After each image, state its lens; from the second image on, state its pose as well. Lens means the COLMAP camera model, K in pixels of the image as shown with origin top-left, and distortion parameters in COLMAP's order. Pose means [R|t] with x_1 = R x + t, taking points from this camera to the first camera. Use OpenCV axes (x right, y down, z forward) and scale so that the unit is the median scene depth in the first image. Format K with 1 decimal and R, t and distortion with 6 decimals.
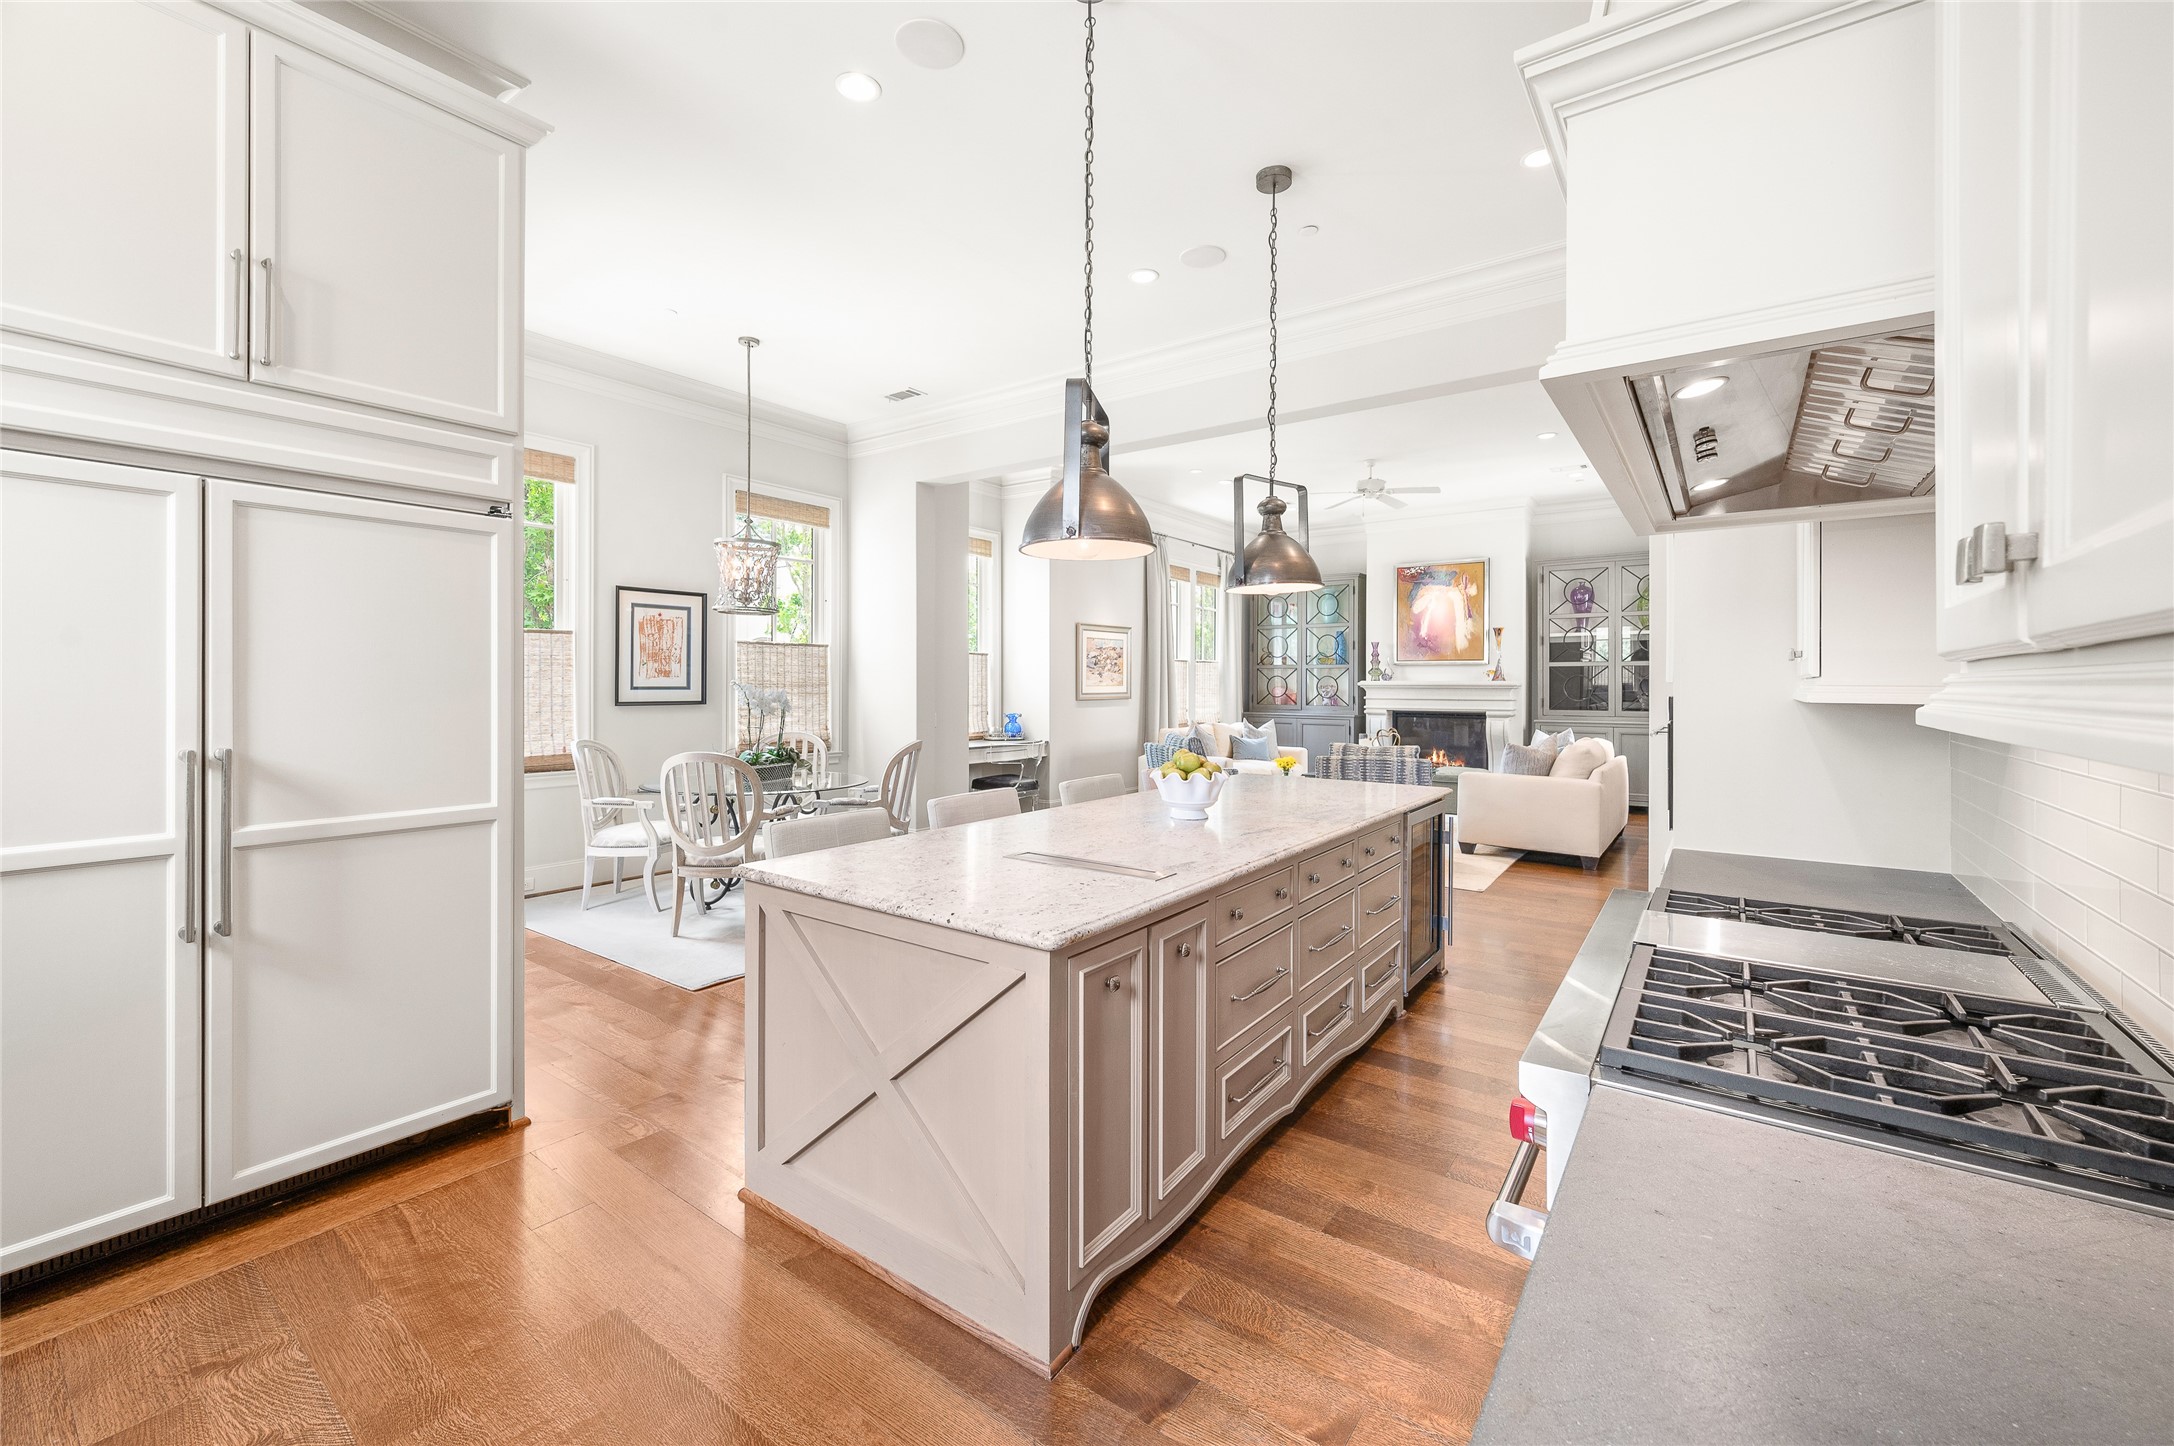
lens RADIAL K [[882.4, 0, 1087.9], [0, 882.4, 682.9], [0, 0, 1]] dist [0.000394, 0.000026]
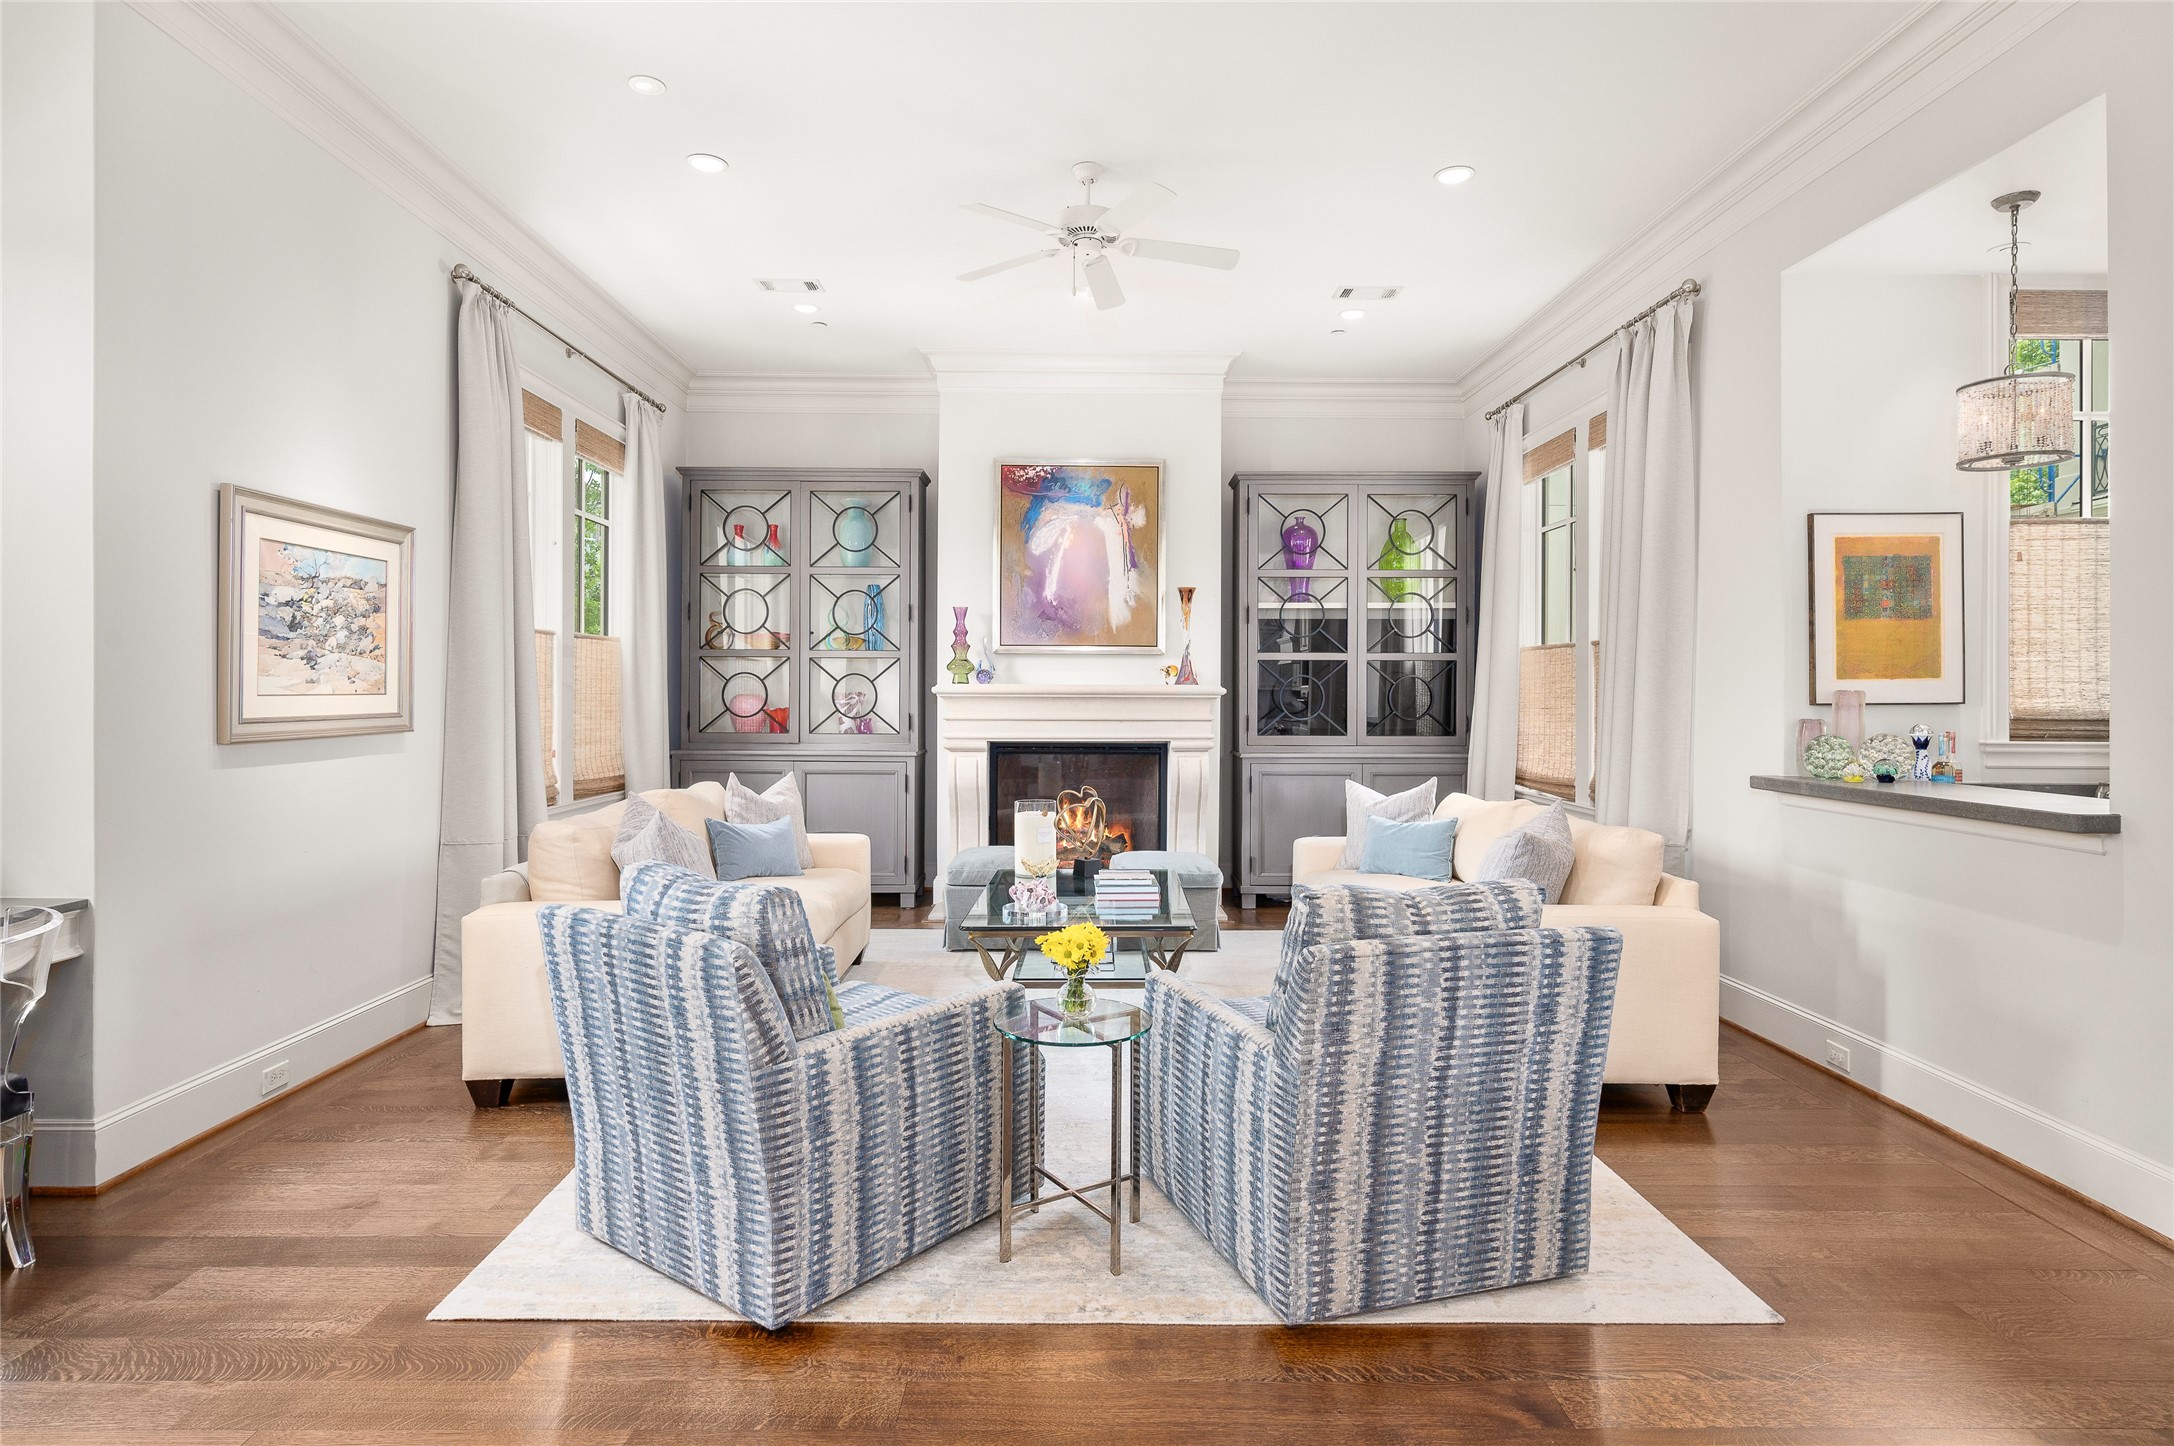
lens RADIAL K [[1146.8, 0, 1093.7], [0, 1146.8, 682.4], [0, 0, 1]] dist [-0.000594, 0.000097]
pose [[0.797871, 0.005465, 0.602804, -0.009259], [-0.002570, 0.999981, -0.005665, 0.000347], [-0.602823, 0.002970, 0.797869, 0.459000]]
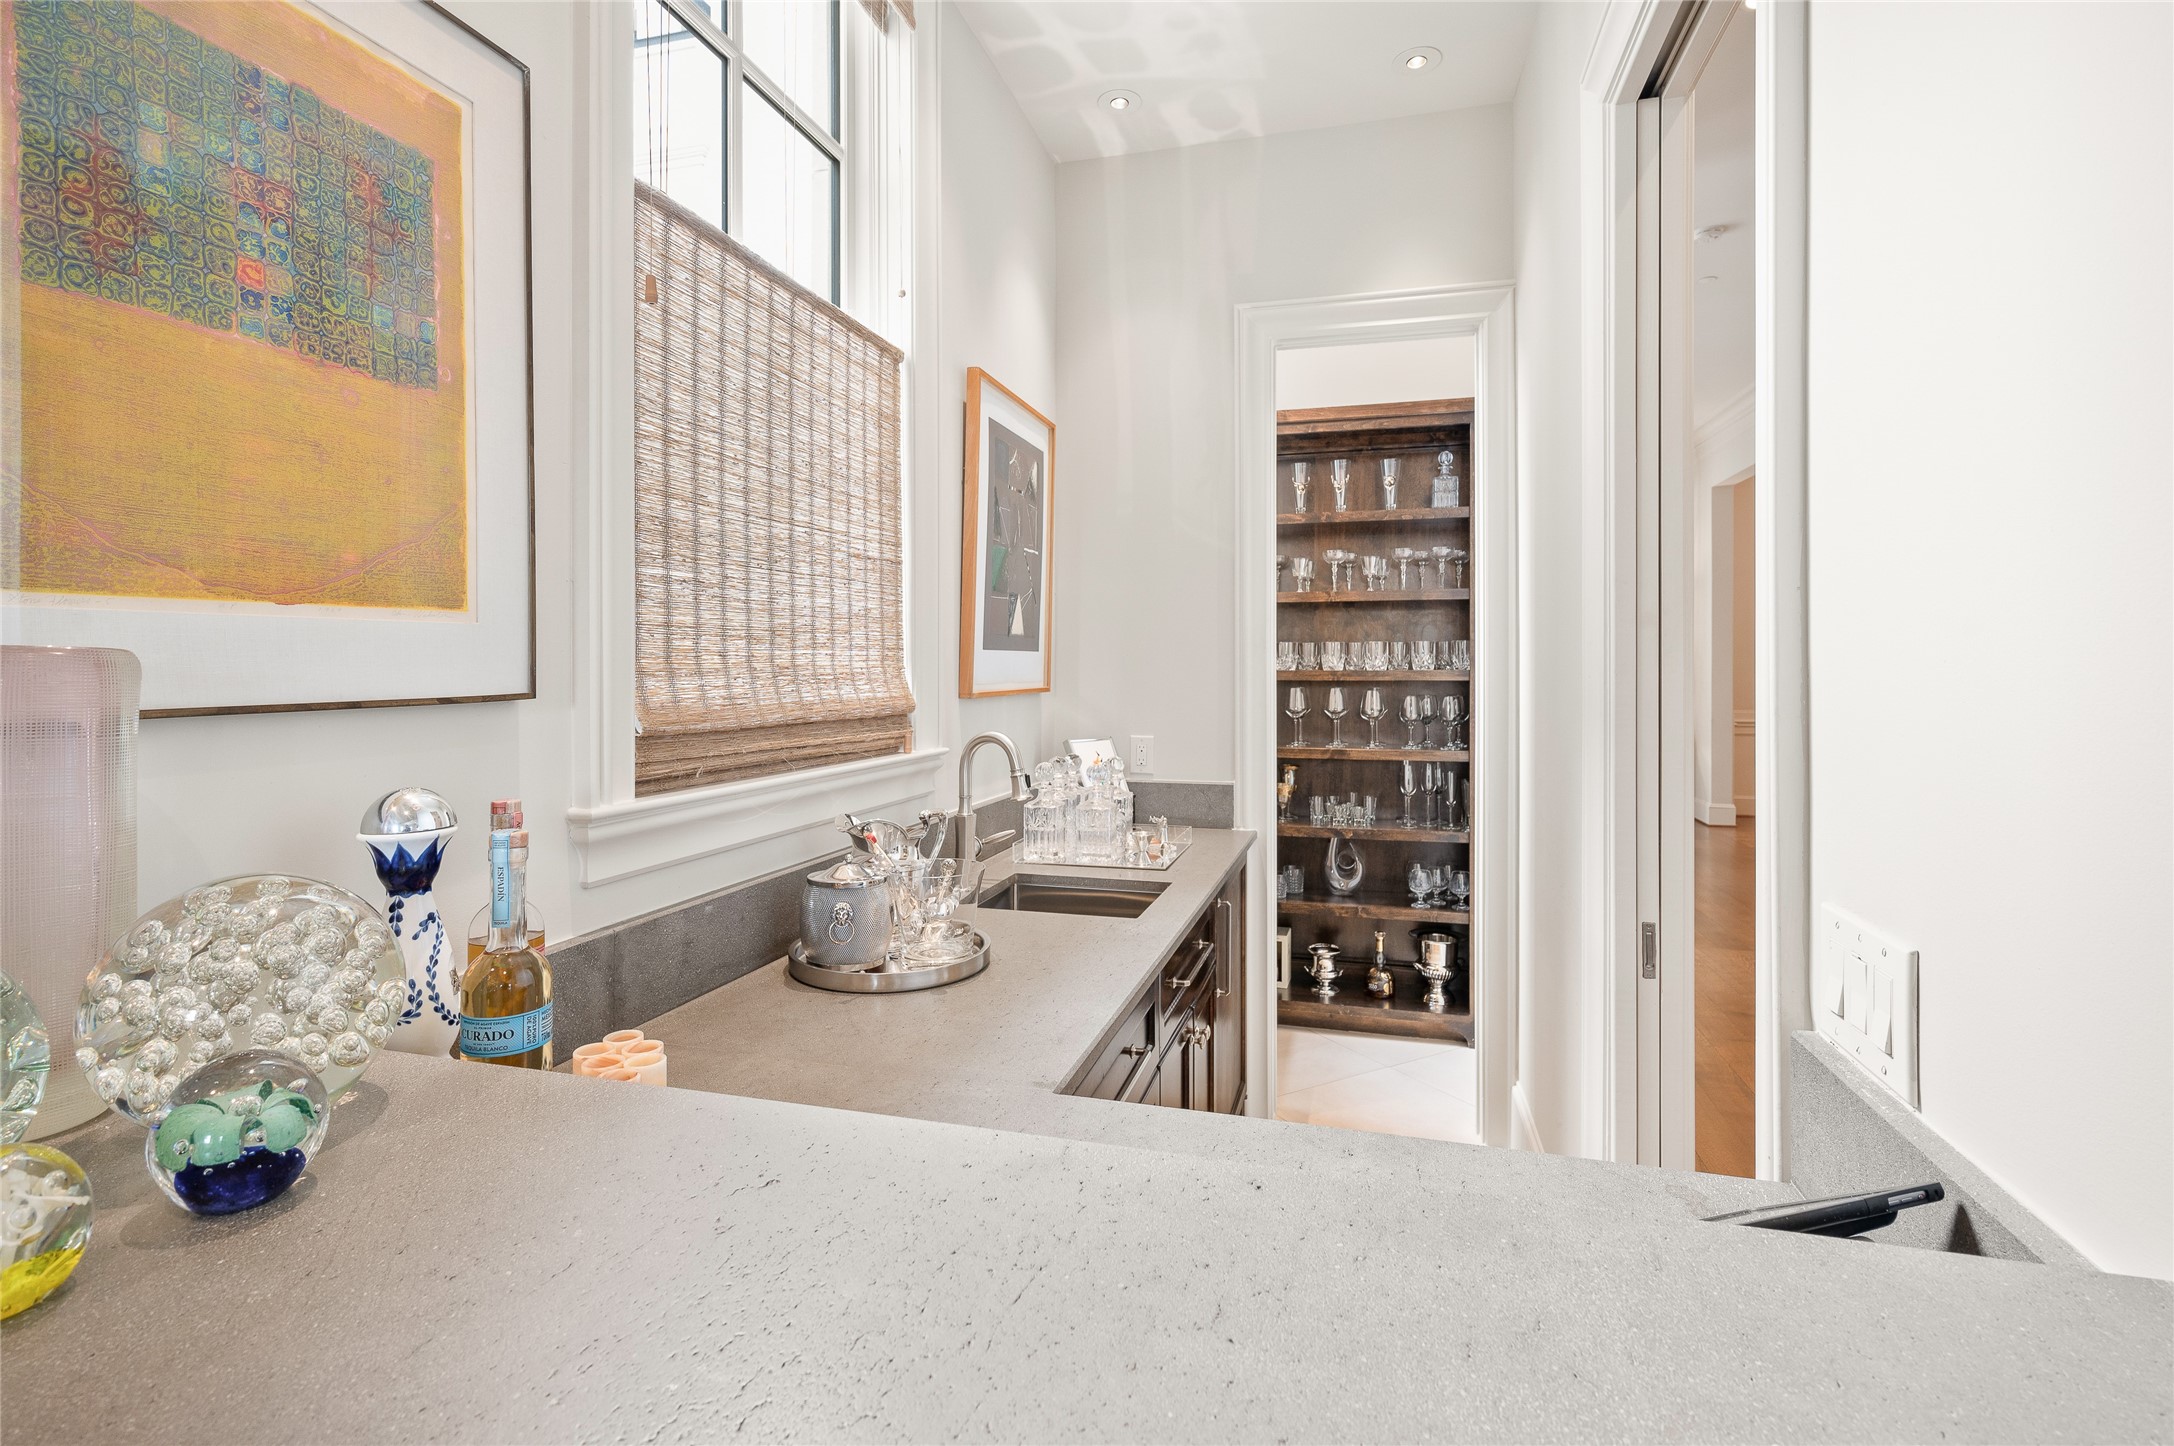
lens RADIAL K [[1014.4, 0, 1088.0], [0, 1014.4, 667.6], [0, 0, 1]] dist [0.001056, 0.000631]
pose [[-0.344995, 0.001274, 0.938604, 0.379132], [0.000269, 0.999999, -0.001259, 0.001706], [-0.938604, -0.000182, -0.344995, 0.585508]]
